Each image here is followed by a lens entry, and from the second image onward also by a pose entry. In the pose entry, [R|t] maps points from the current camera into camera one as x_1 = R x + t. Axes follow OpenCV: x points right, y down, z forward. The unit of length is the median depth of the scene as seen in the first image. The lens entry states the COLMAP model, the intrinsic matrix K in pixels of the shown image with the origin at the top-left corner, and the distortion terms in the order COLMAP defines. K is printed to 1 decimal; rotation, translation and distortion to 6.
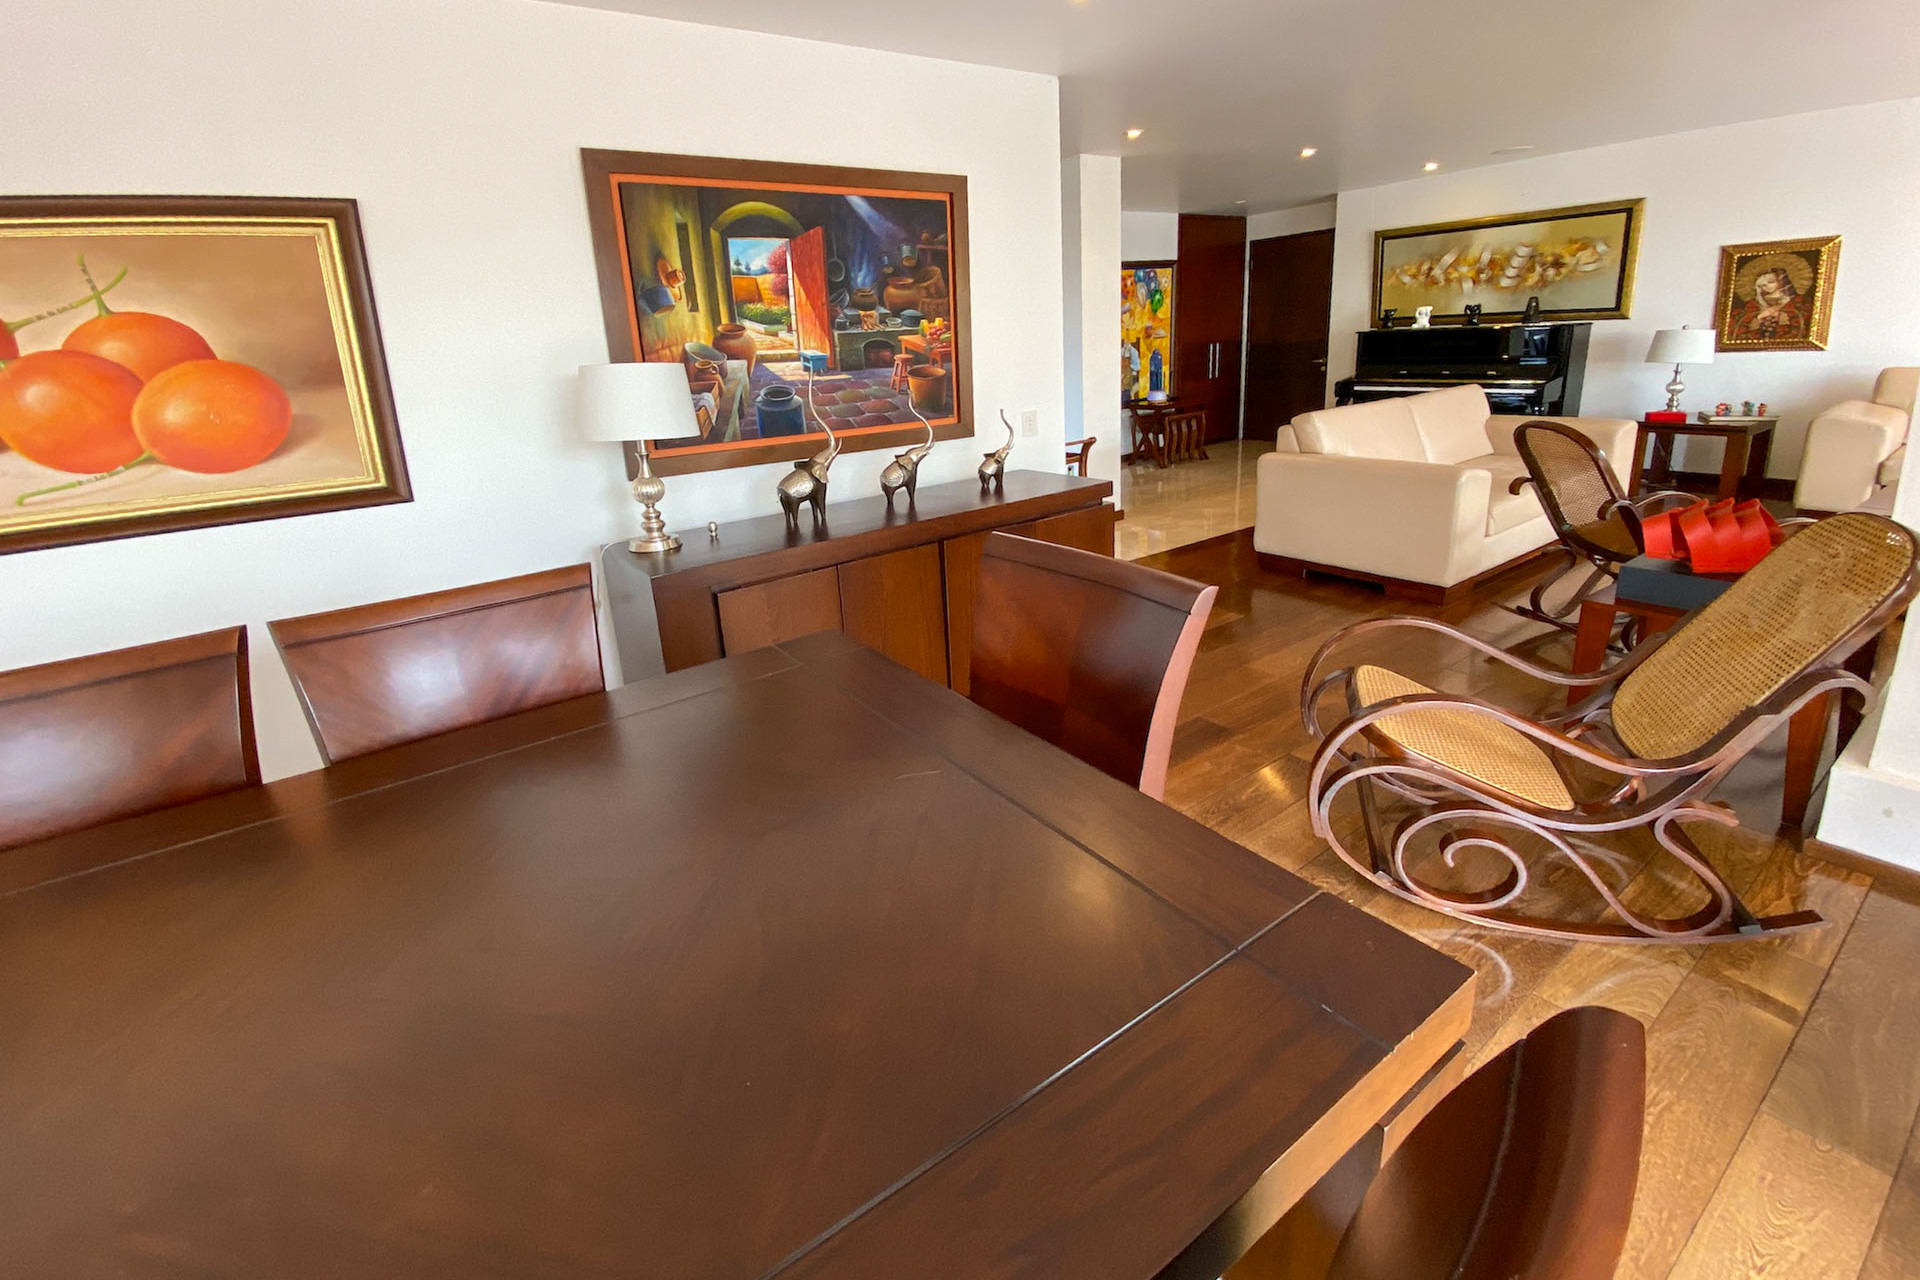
lens RADIAL K [[816.7, 0, 925.5], [0, 816.7, 560.8], [0, 0, 1]] dist [-0.001378, -0.010178]
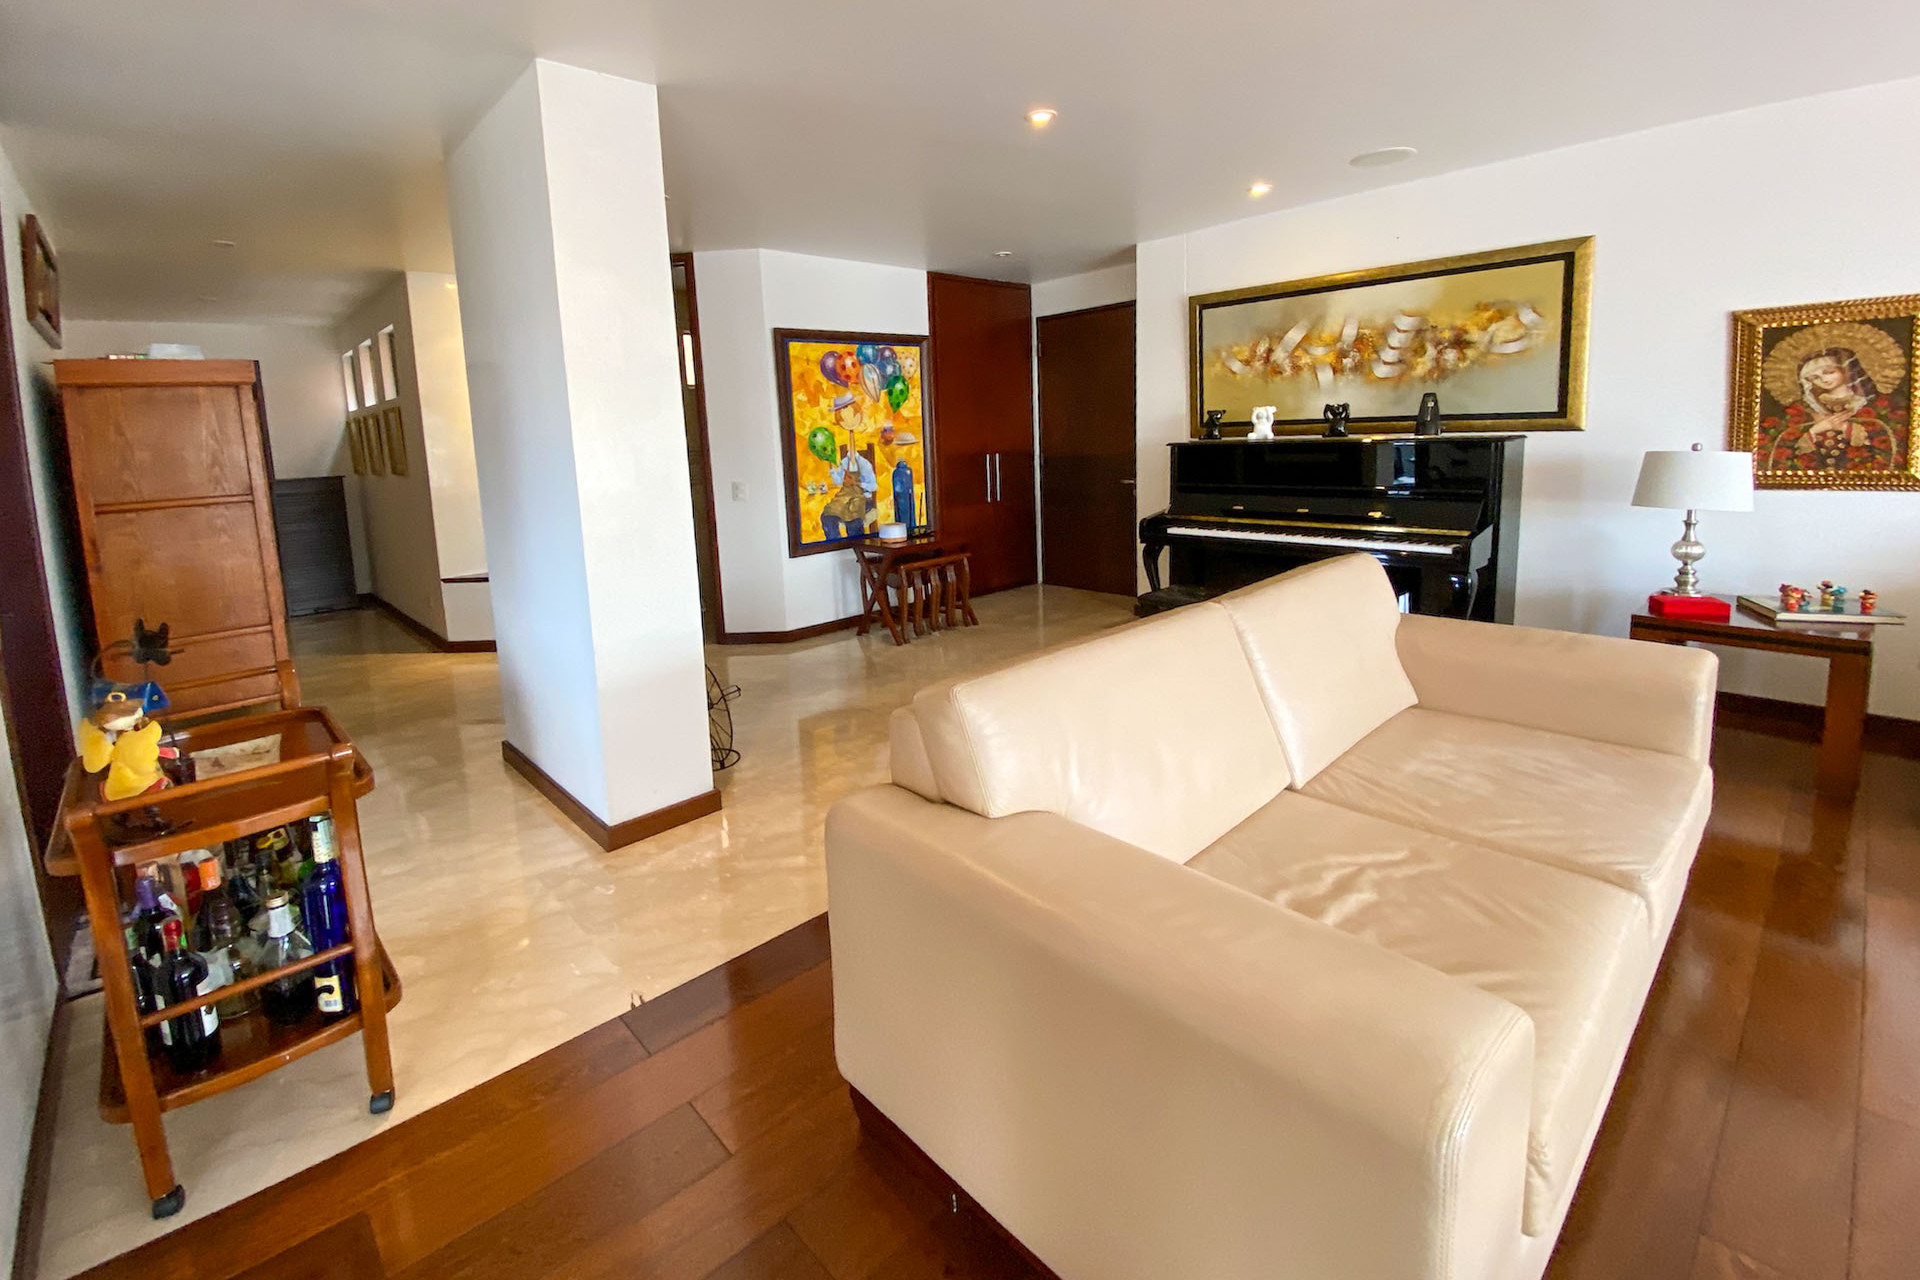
lens RADIAL K [[816.7, 0, 925.5], [0, 816.7, 560.8], [0, 0, 1]] dist [-0.001378, -0.010178]
pose [[0.990826, 0.002690, 0.135118, 0.270276], [0.013217, 0.993080, -0.116691, -0.123772], [-0.134497, 0.117406, 0.983934, 0.431111]]
